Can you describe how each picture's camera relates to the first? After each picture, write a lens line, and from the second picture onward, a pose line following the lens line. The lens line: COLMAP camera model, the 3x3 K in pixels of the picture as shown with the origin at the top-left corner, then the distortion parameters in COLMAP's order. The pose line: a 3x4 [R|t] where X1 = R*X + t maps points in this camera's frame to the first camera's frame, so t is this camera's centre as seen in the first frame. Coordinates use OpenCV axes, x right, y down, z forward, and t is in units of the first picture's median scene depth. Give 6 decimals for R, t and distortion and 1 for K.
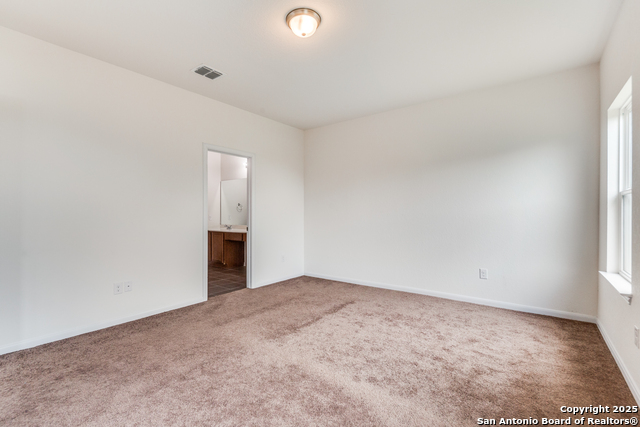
lens RADIAL K [[290.0, 0, 317.4], [0, 290.0, 213.3], [0, 0, 1]] dist [0.000434, -0.000094]
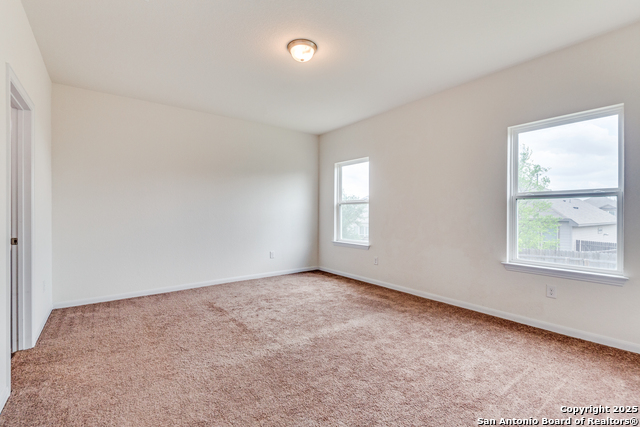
lens RADIAL K [[290.0, 0, 317.4], [0, 290.0, 213.3], [0, 0, 1]] dist [0.000434, -0.000094]
pose [[0.267979, -0.001753, 0.963423, -0.841722], [-0.002858, 0.999992, 0.002615, -0.000082], [-0.963421, -0.003454, 0.267972, 0.451536]]
